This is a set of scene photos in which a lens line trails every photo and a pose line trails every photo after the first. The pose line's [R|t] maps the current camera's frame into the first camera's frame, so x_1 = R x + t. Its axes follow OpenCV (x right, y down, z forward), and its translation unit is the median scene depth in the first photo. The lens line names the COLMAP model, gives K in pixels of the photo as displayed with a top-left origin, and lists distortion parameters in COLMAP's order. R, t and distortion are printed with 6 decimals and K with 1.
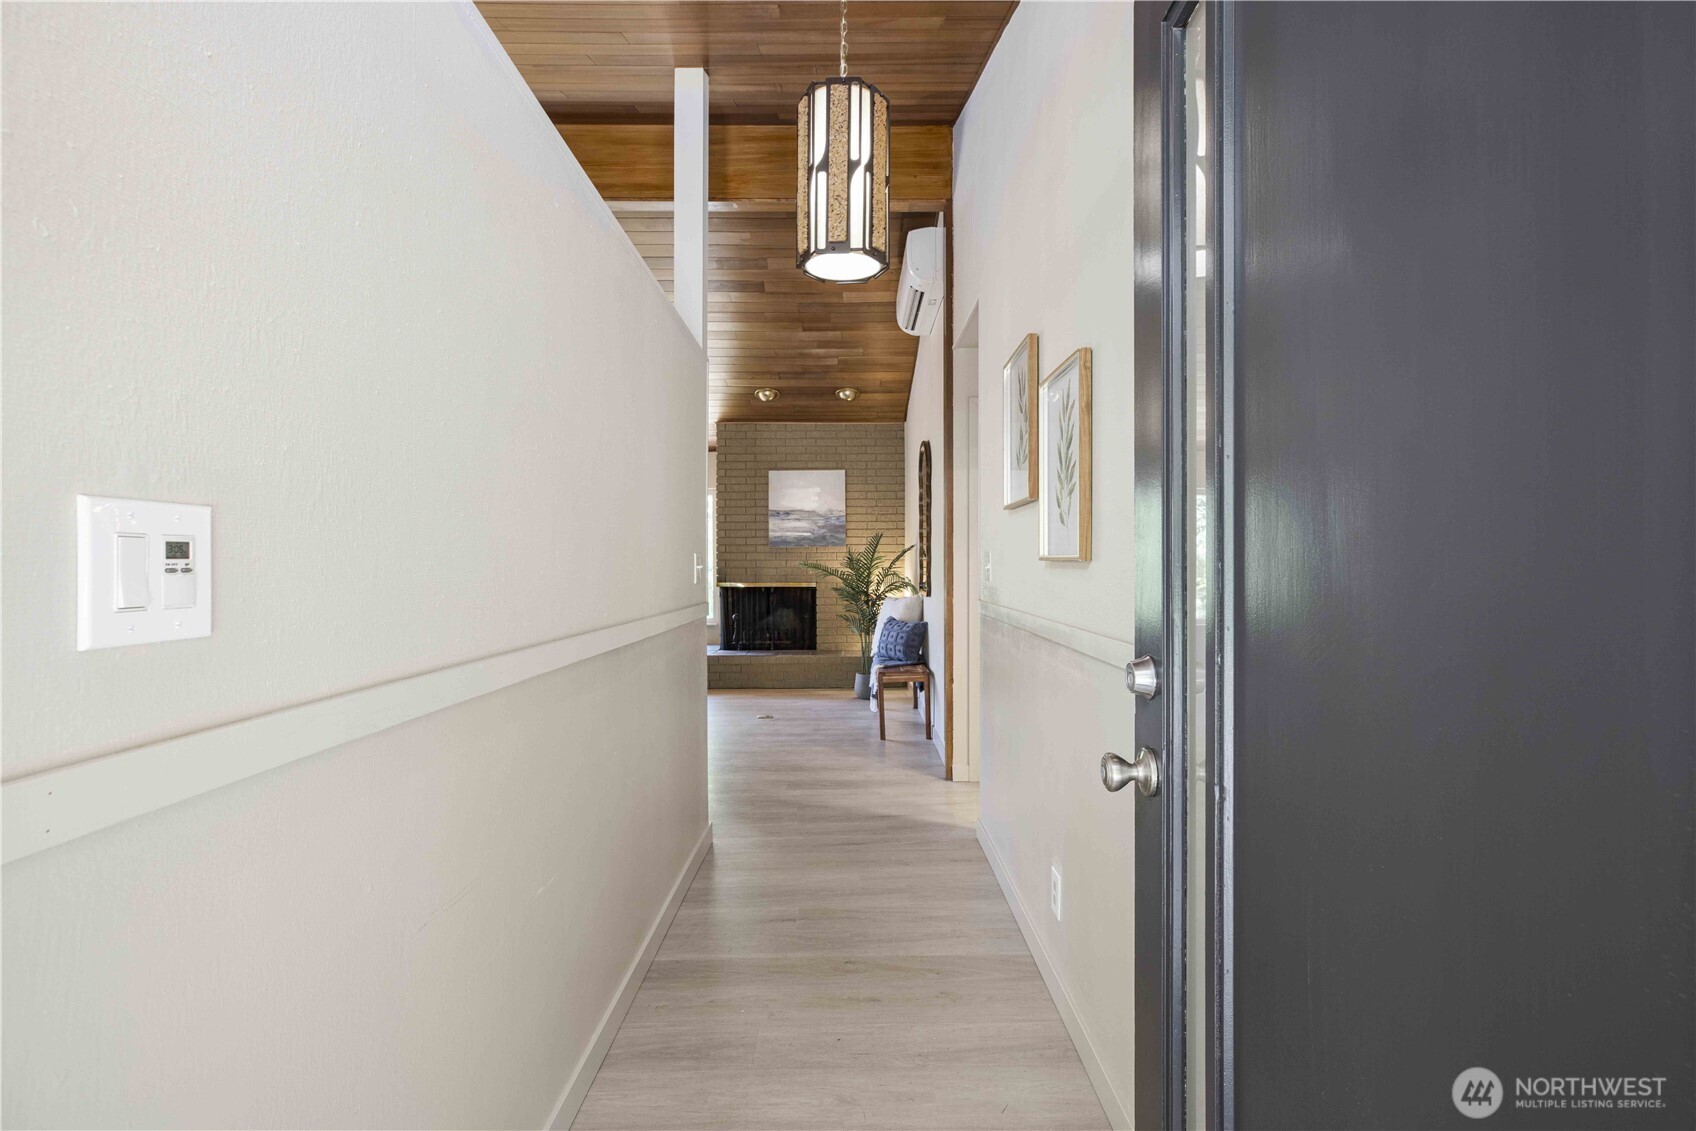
lens RADIAL K [[772.2, 0, 856.5], [0, 772.2, 553.1], [0, 0, 1]] dist [-0.048288, 0.014106]
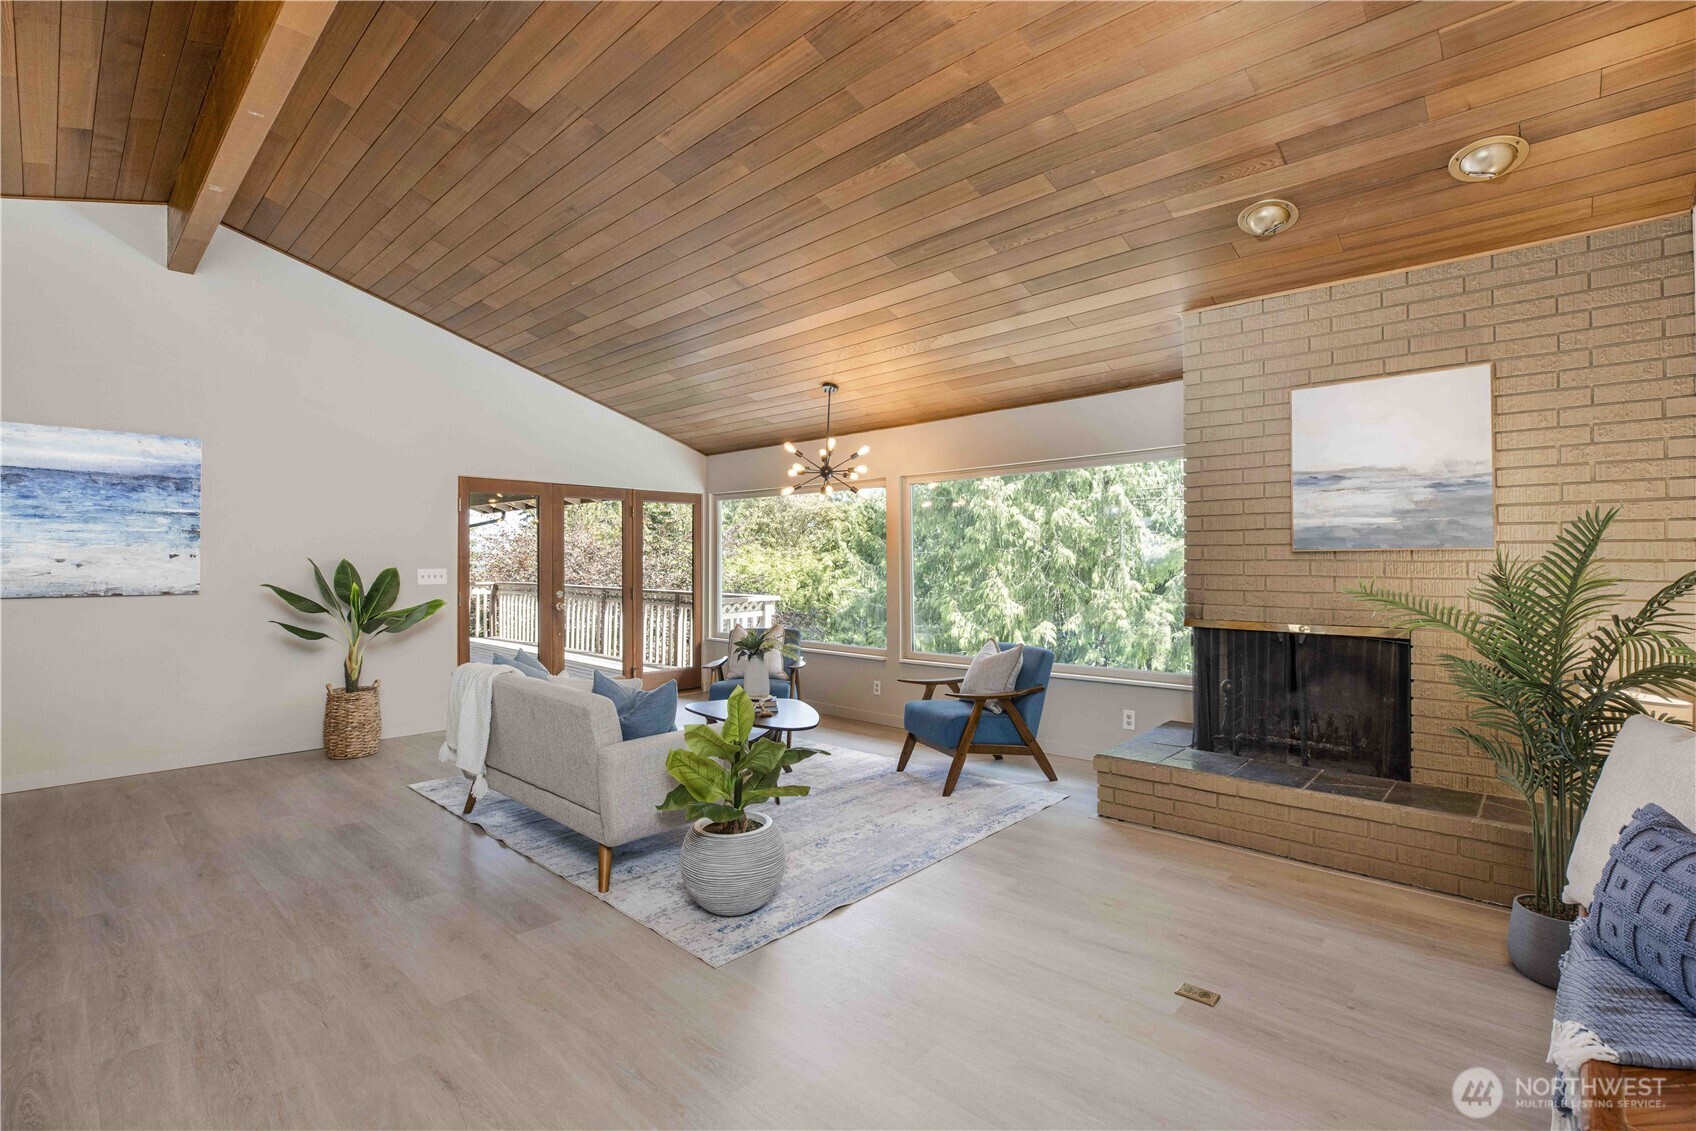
lens RADIAL K [[772.2, 0, 856.5], [0, 772.2, 553.1], [0, 0, 1]] dist [-0.048288, 0.014106]
pose [[0.725988, 0.002463, -0.687703, 0.014976], [-0.001621, 0.999997, 0.001870, -0.006015], [0.687705, -0.000243, 0.725990, 0.470706]]
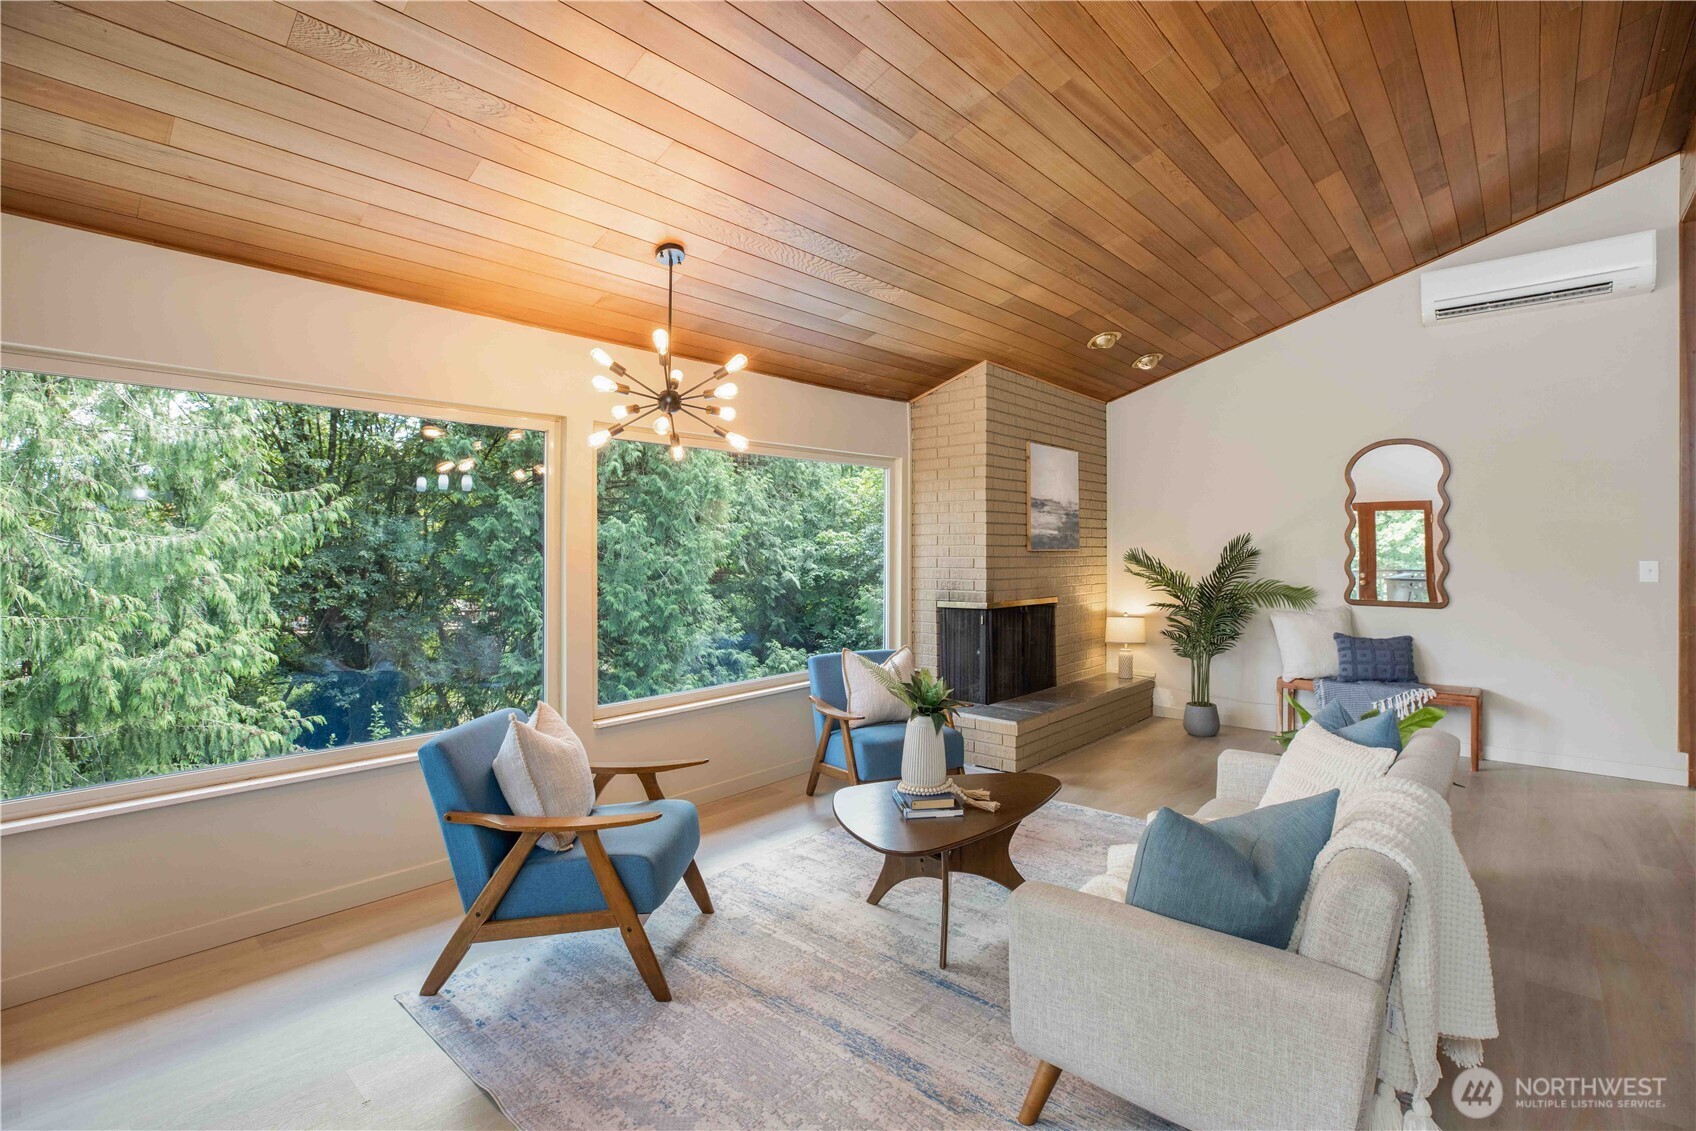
lens RADIAL K [[772.2, 0, 856.5], [0, 772.2, 553.1], [0, 0, 1]] dist [-0.048288, 0.014106]
pose [[0.673885, 0.006661, 0.738806, -0.751266], [-0.000206, 0.999961, -0.008827, 0.001974], [-0.738836, 0.005796, 0.673861, 0.638418]]
